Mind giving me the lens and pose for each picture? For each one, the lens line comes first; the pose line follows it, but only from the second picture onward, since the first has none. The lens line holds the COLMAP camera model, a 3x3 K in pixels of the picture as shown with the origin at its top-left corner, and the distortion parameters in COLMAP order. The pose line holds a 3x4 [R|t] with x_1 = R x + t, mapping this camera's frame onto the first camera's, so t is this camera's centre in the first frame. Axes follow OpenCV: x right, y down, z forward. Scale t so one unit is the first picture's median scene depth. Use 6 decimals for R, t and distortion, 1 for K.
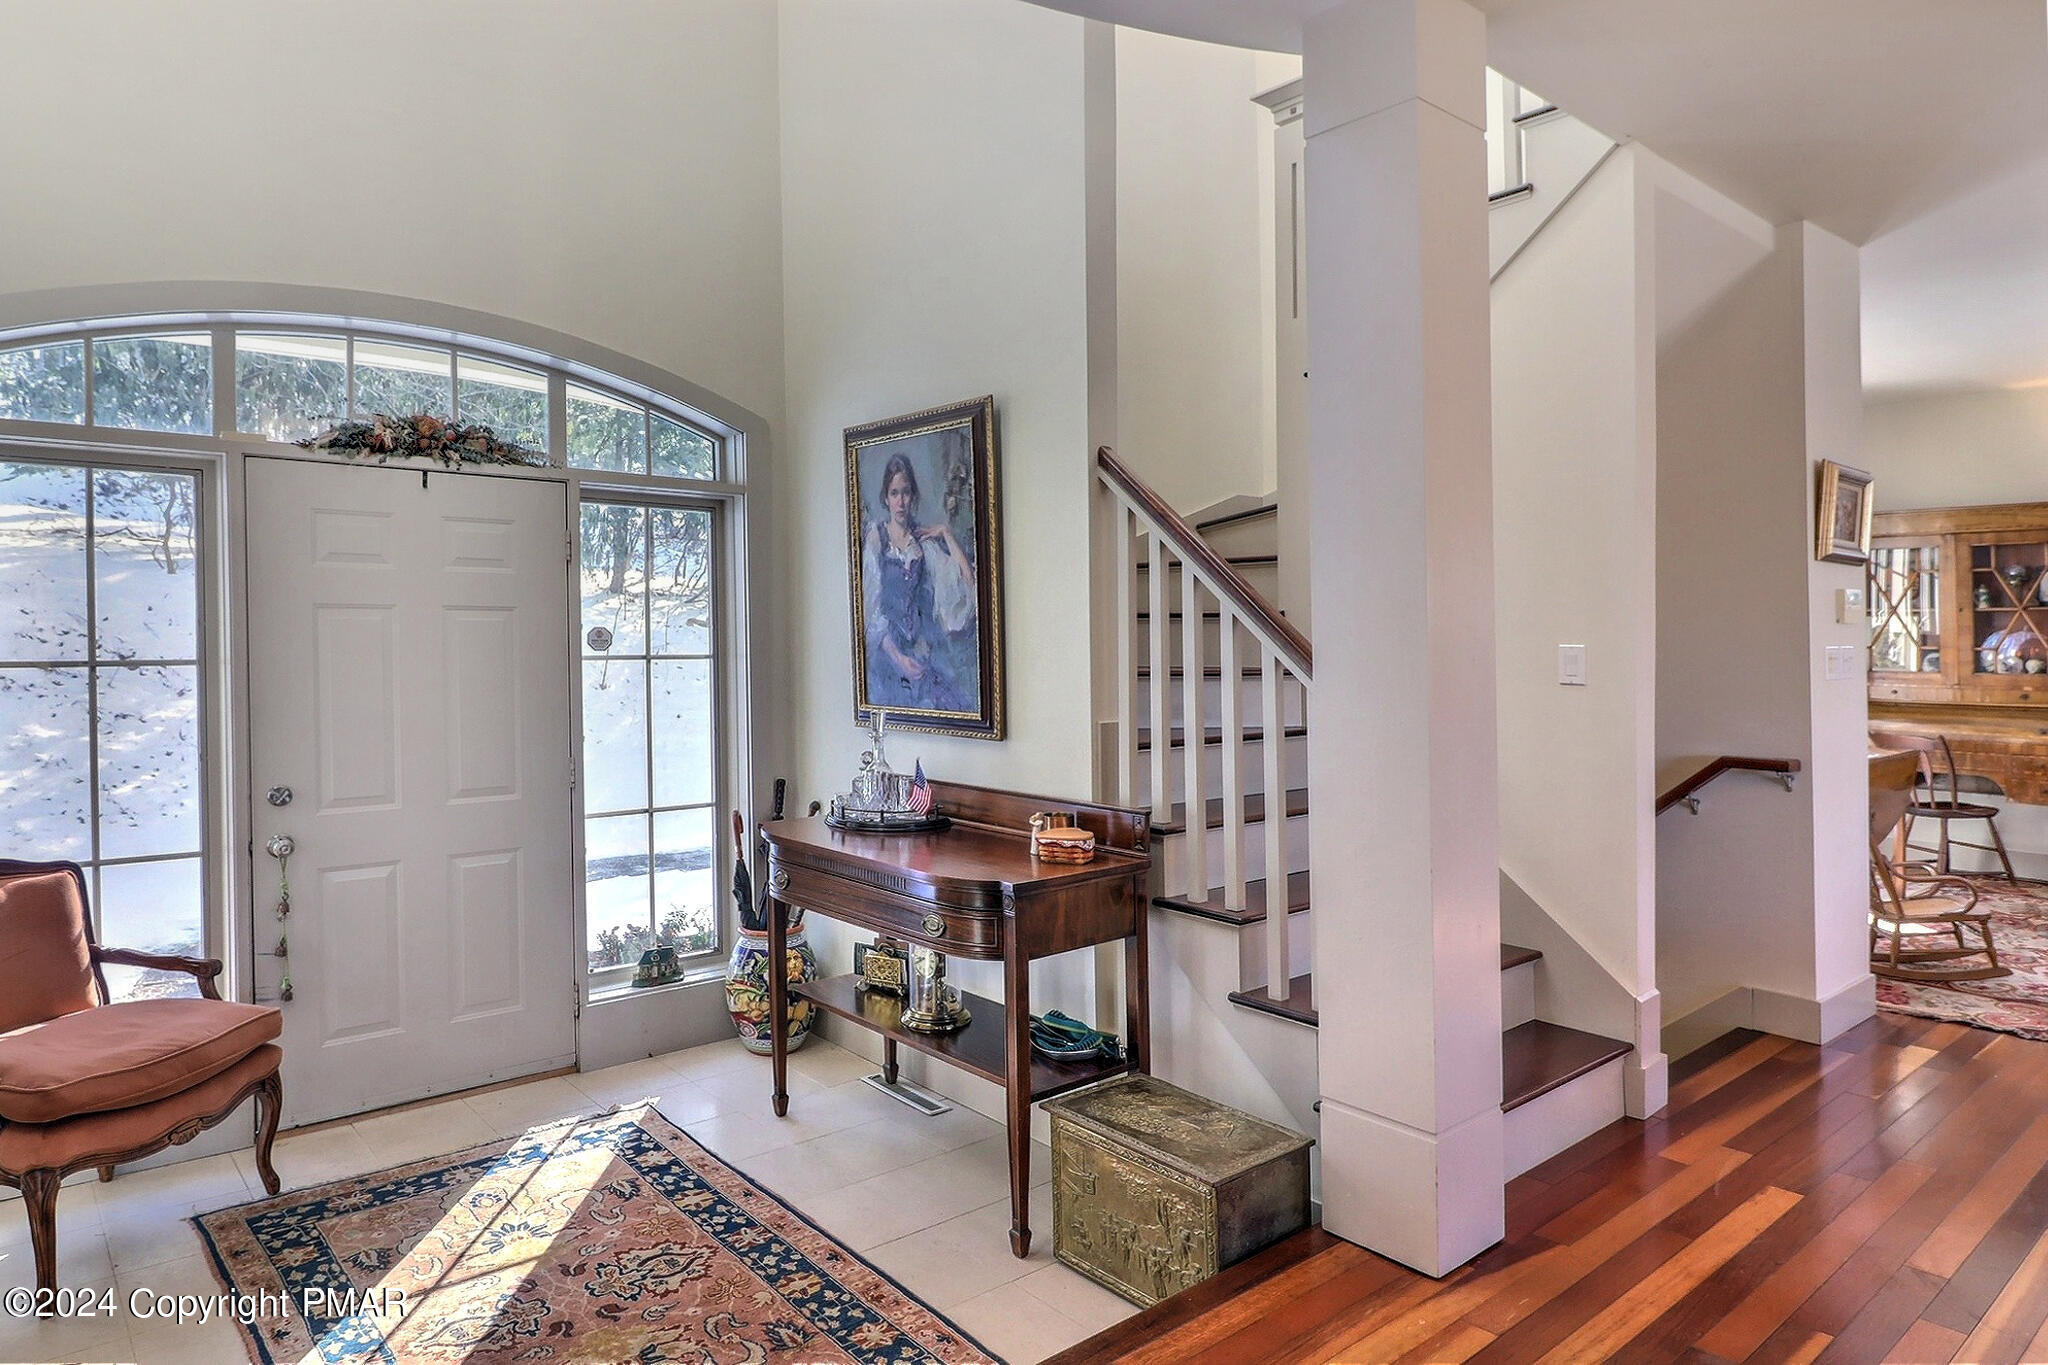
lens RADIAL K [[1237.9, 0, 1000.6], [0, 1237.9, 666.4], [0, 0, 1]] dist [-0.001923, -0.001232]
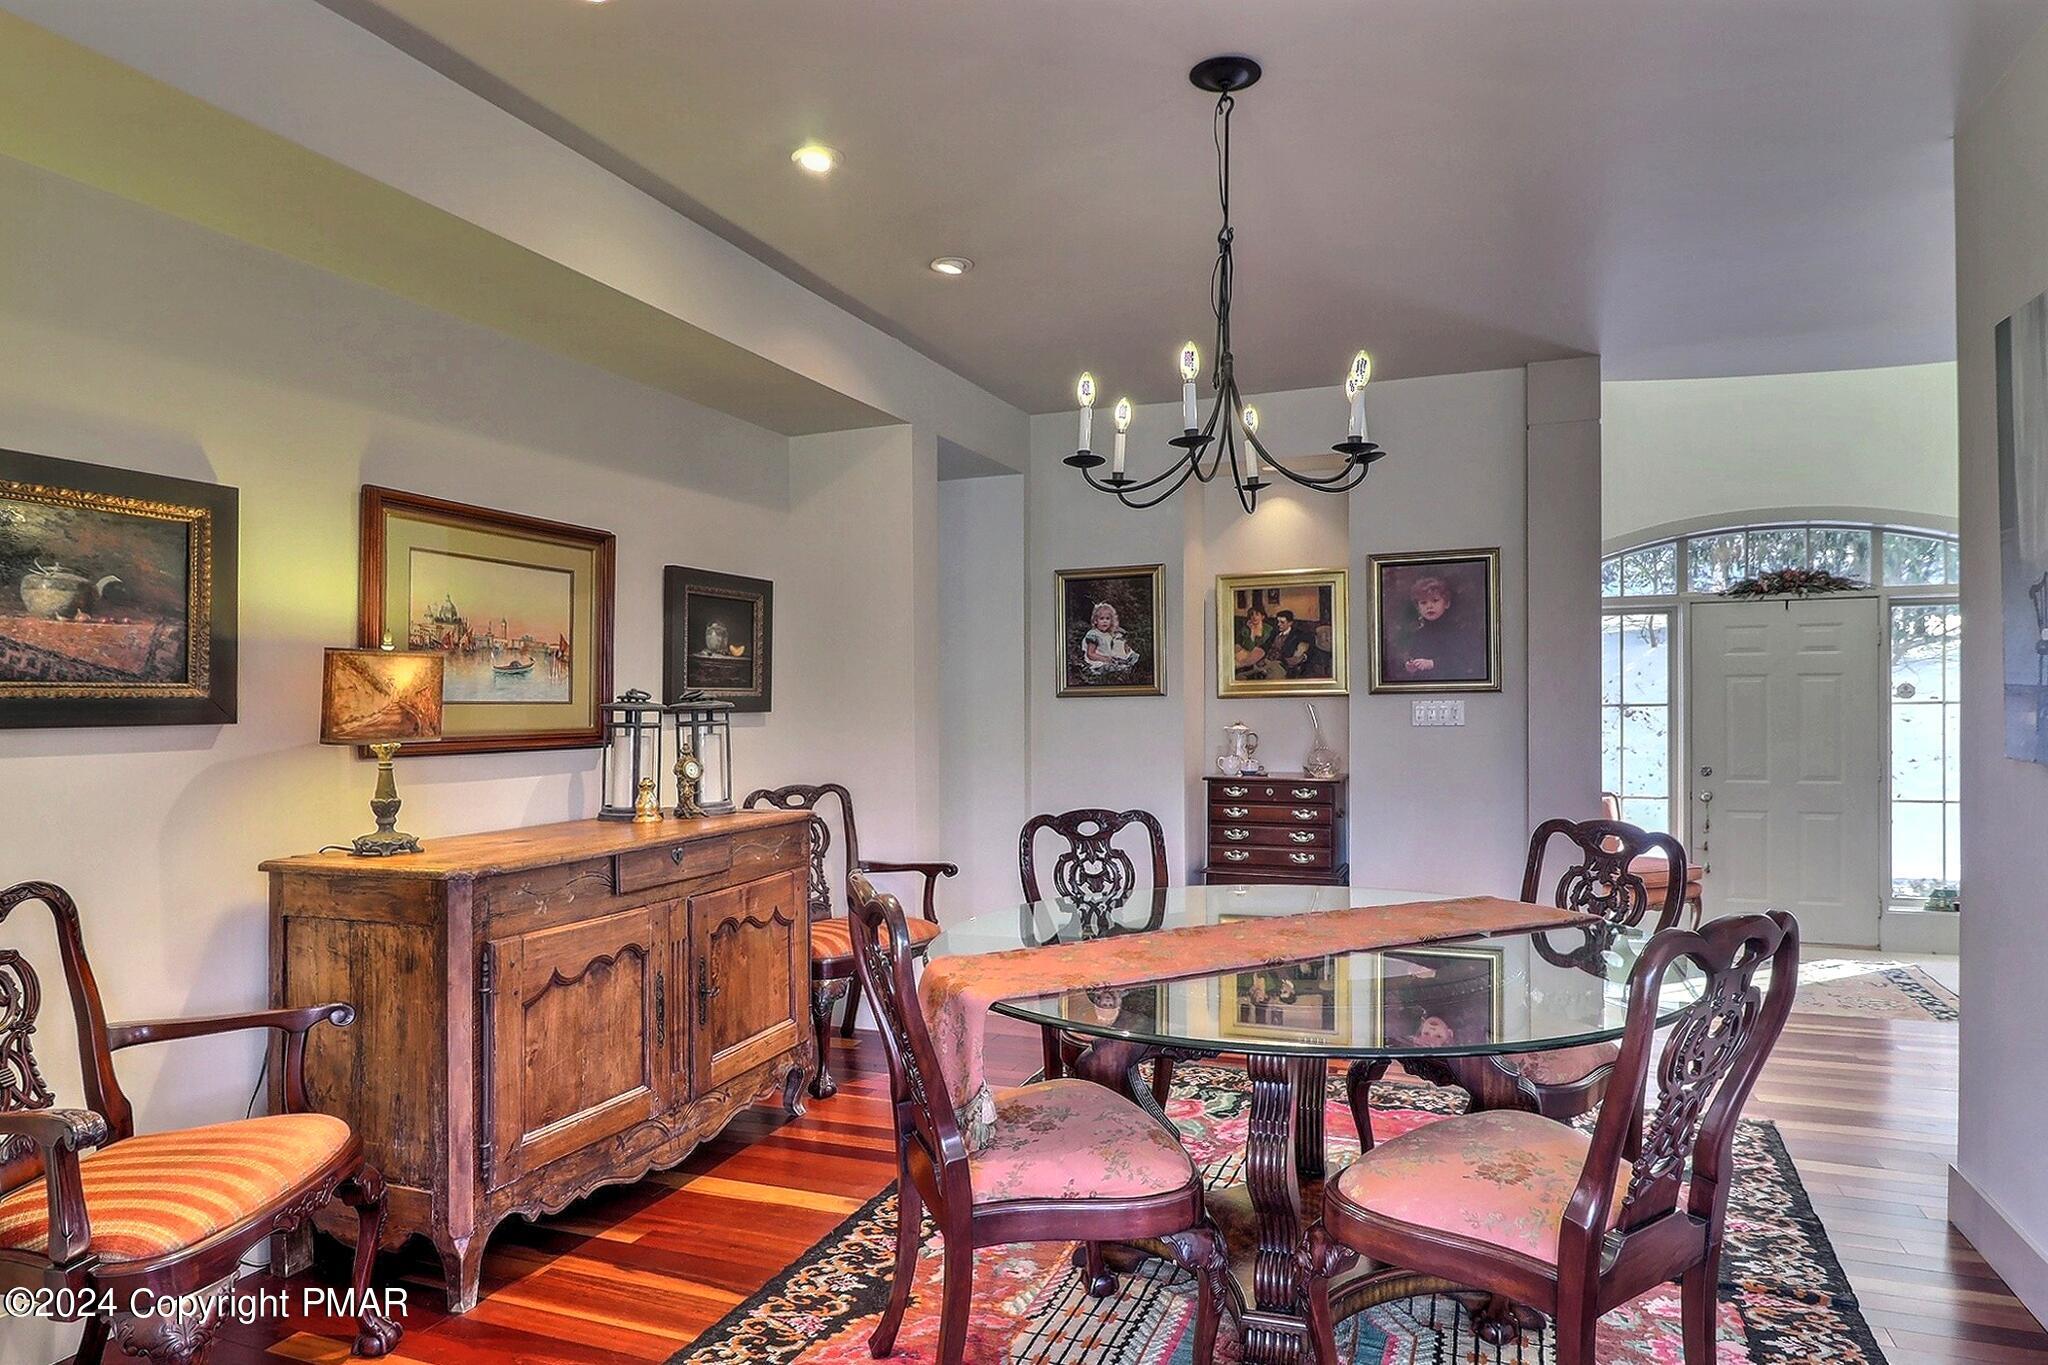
lens RADIAL K [[1223.9, 0, 1025.5], [0, 1223.9, 705.6], [0, 0, 1]] dist [-0.001310, -0.000716]
pose [[0.487749, 0.008965, -0.872938, 0.558811], [-0.011302, 0.999928, 0.003954, 0.003682], [0.872911, 0.007937, 0.487815, -0.853442]]
